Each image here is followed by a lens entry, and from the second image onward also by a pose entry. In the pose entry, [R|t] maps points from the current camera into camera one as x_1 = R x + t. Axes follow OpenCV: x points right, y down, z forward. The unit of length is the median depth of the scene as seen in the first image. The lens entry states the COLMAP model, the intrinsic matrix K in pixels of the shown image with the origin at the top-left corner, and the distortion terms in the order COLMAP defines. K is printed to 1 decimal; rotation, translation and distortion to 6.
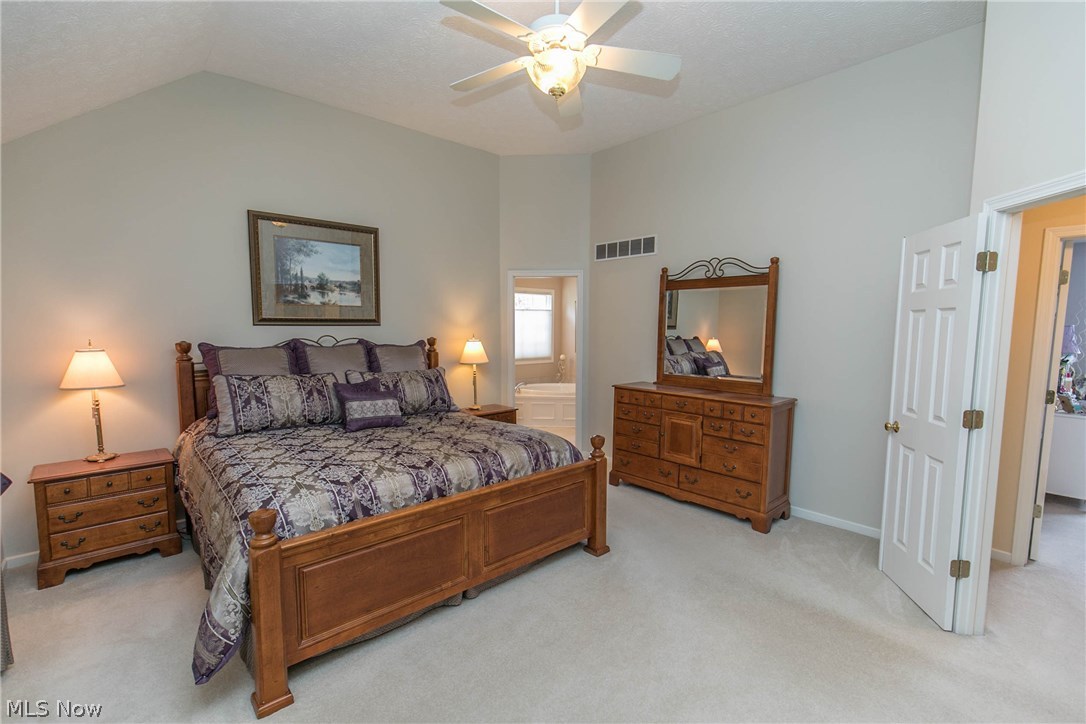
lens RADIAL K [[479.0, 0, 542.0], [0, 479.0, 365.0], [0, 0, 1]] dist [0.002415, -0.001068]
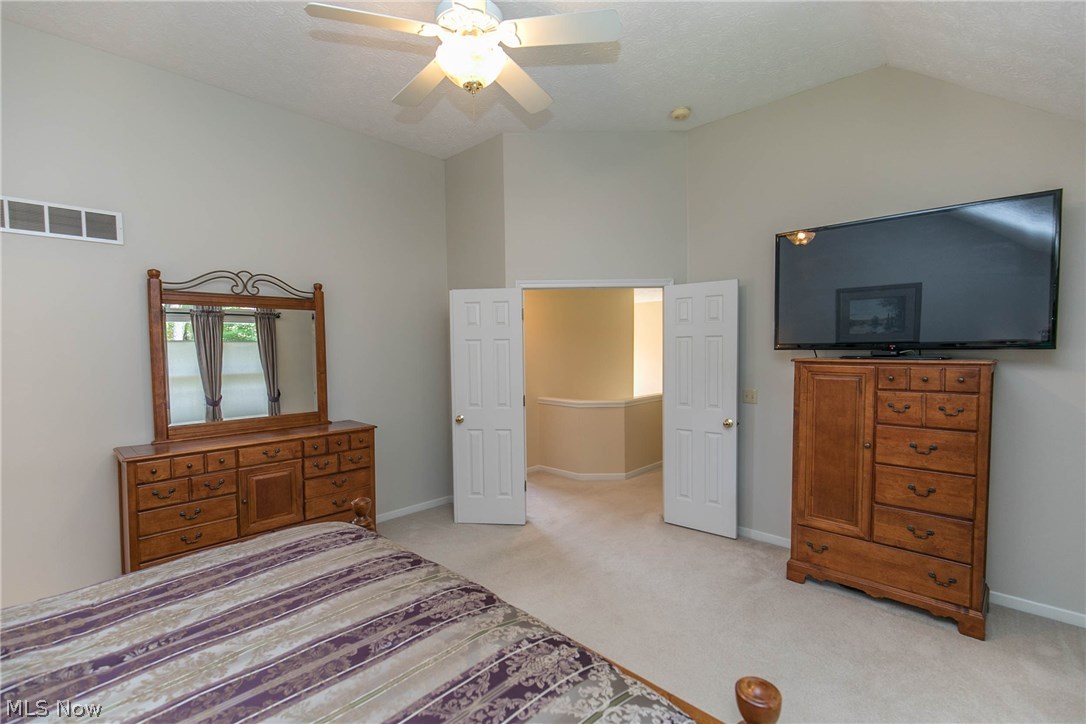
lens RADIAL K [[479.0, 0, 545.3], [0, 479.0, 366.3], [0, 0, 1]] dist [0.002415, -0.001068]
pose [[-0.056913, -0.042832, 0.997460, -0.498436], [0.097573, 0.994058, 0.048253, -0.052061], [-0.993600, 0.100071, -0.052395, 0.557439]]
